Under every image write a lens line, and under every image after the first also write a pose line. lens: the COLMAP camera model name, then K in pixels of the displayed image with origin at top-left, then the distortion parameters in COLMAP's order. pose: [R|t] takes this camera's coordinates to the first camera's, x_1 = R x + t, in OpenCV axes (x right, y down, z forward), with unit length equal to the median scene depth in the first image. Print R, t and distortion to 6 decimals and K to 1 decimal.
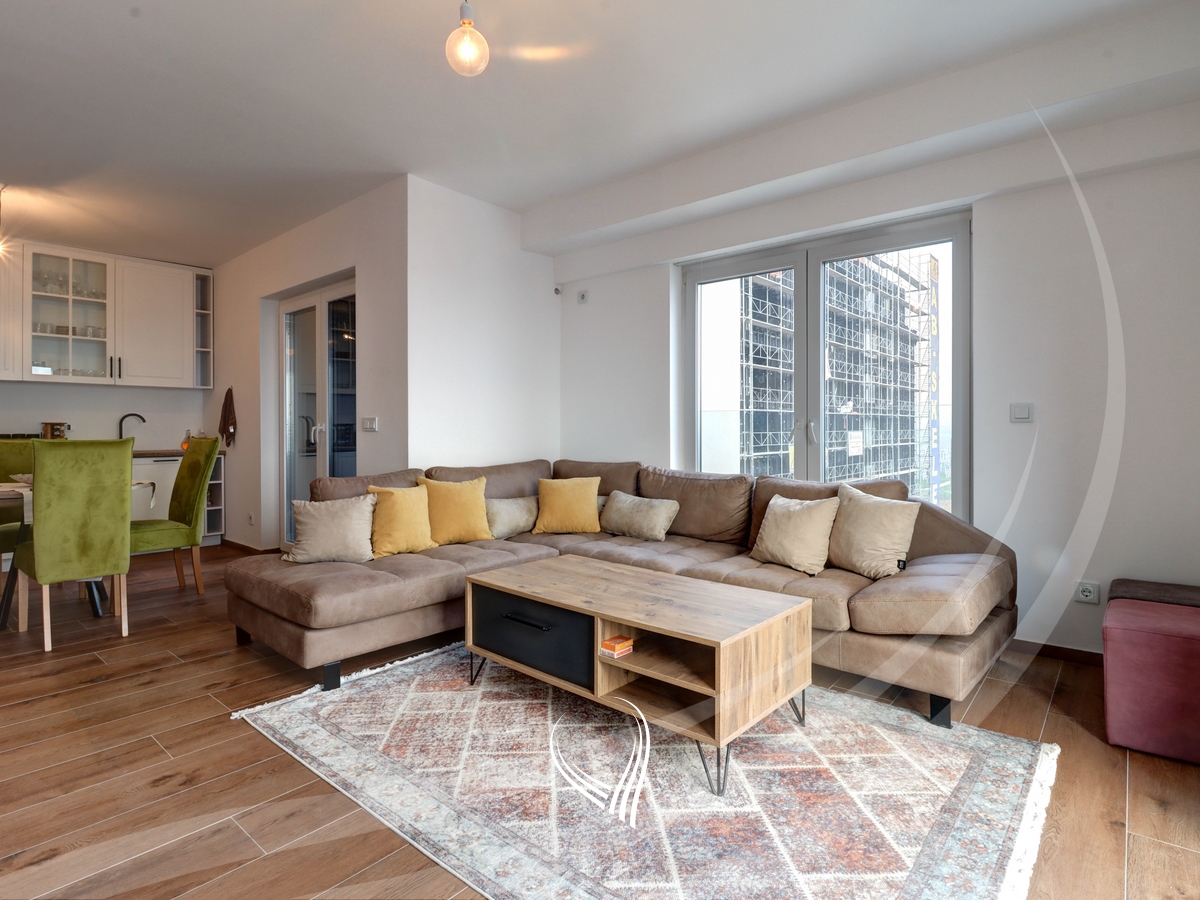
lens RADIAL K [[628.9, 0, 600.0], [0, 628.9, 431.0], [0, 0, 1]] dist [-0.002955, -0.014370]
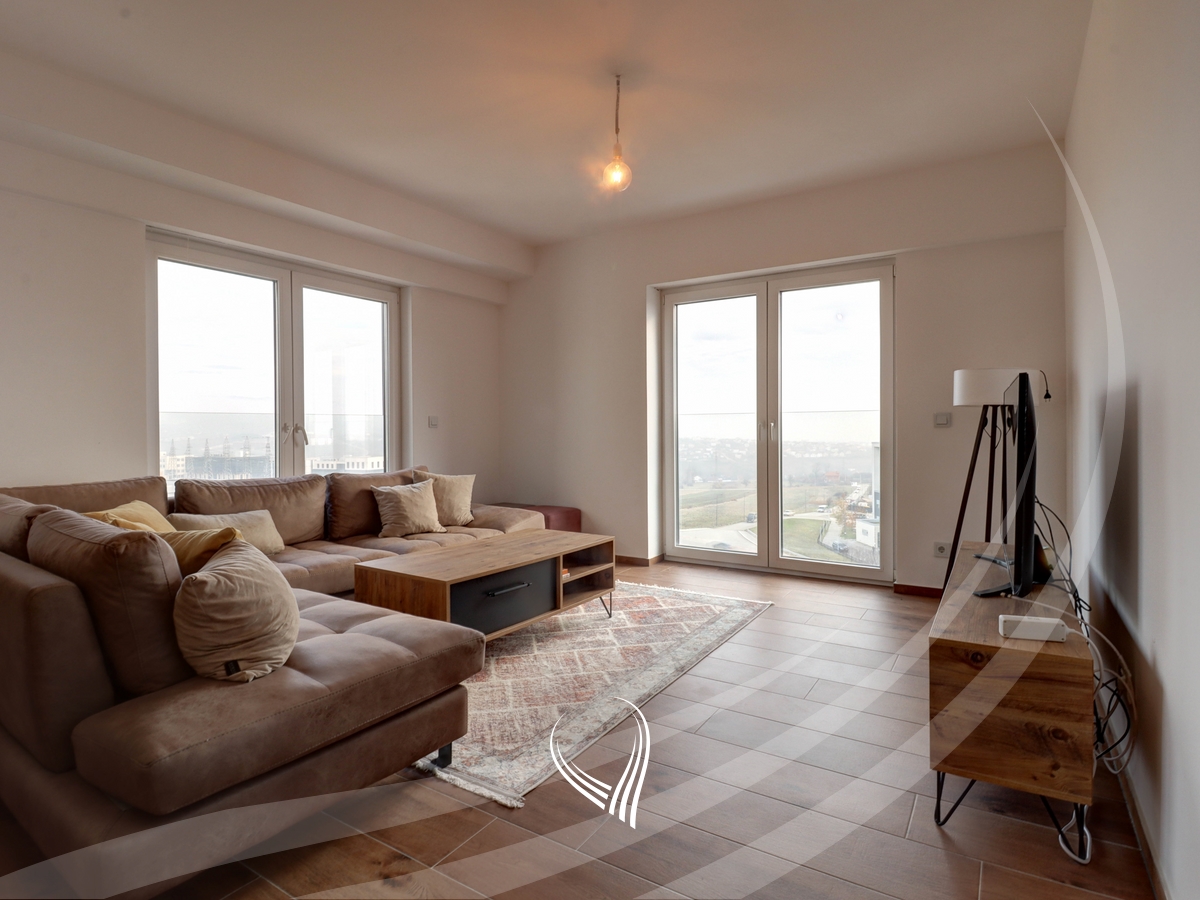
lens RADIAL K [[628.9, 0, 600.0], [0, 628.9, 431.0], [0, 0, 1]] dist [-0.002955, -0.014370]
pose [[-0.126303, 0.000278, 0.991992, -1.043749], [0.013563, 0.999907, 0.001447, 0.000272], [-0.991899, 0.013637, -0.126295, 0.762828]]
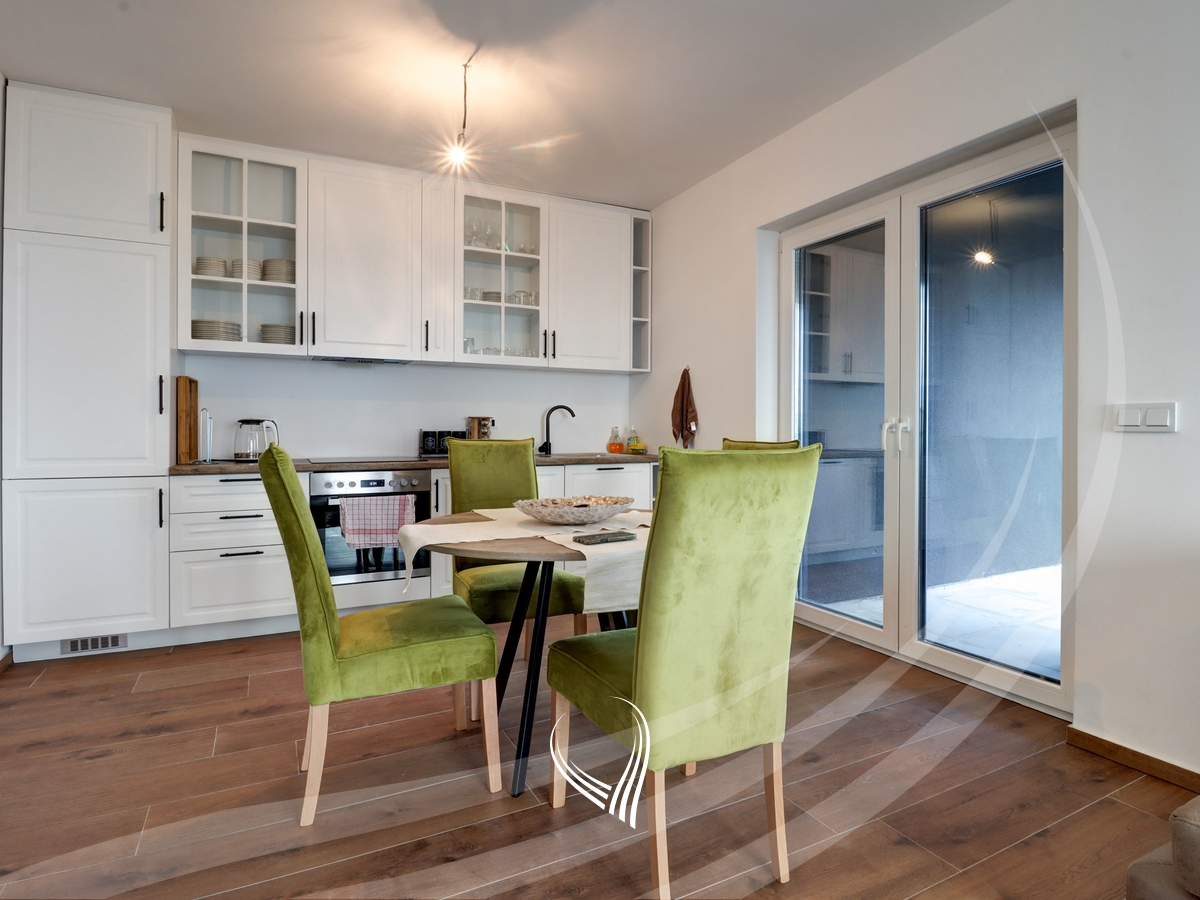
lens RADIAL K [[628.9, 0, 600.0], [0, 628.9, 431.0], [0, 0, 1]] dist [-0.002955, -0.014370]
pose [[0.925850, 0.009409, -0.377775, -0.759209], [-0.008574, 0.999956, 0.003890, 0.000054], [0.377794, -0.000362, 0.925889, 0.558217]]
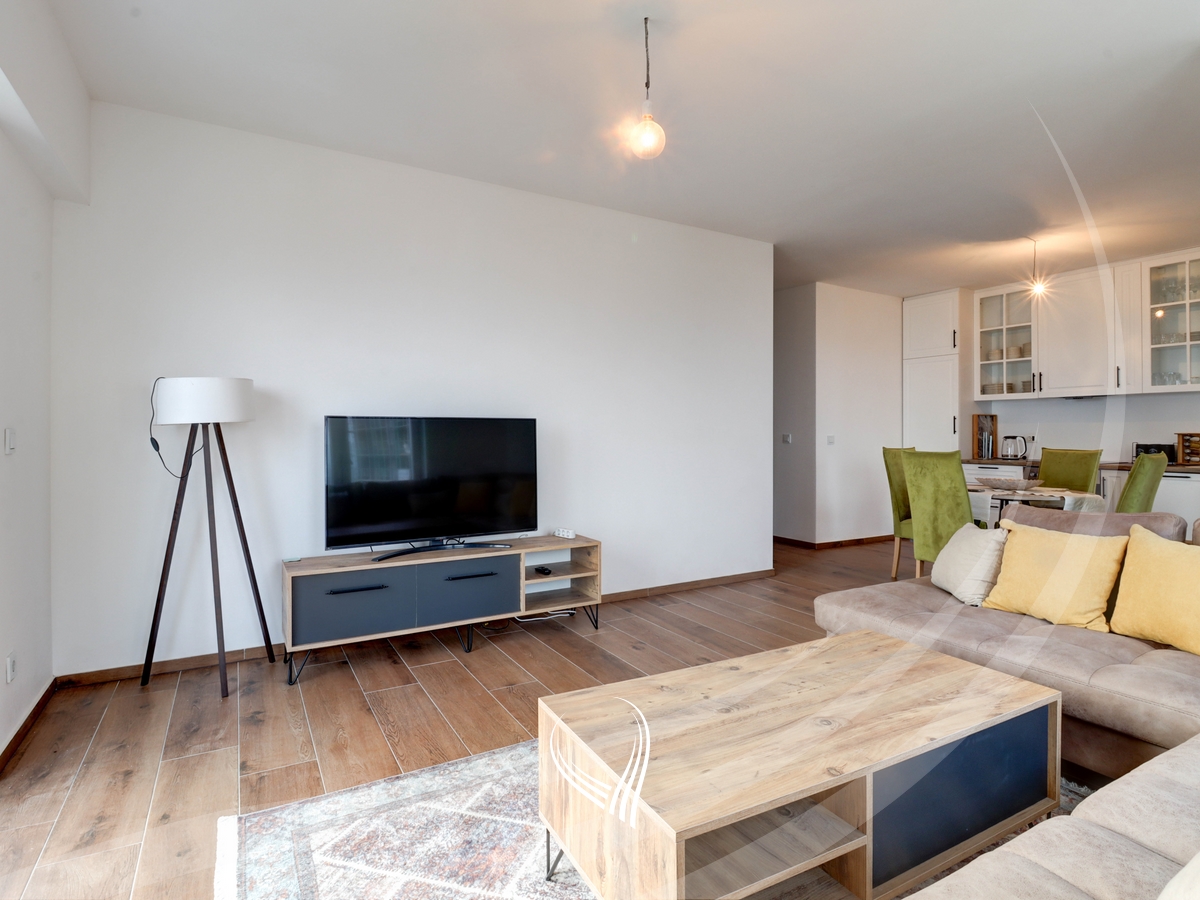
lens RADIAL K [[628.9, 0, 600.0], [0, 628.9, 431.0], [0, 0, 1]] dist [-0.002955, -0.014370]
pose [[-0.344043, -0.000031, -0.938954, 0.590095], [-0.002898, 0.999995, 0.001029, -0.026199], [0.938950, 0.003075, -0.344041, 0.818239]]
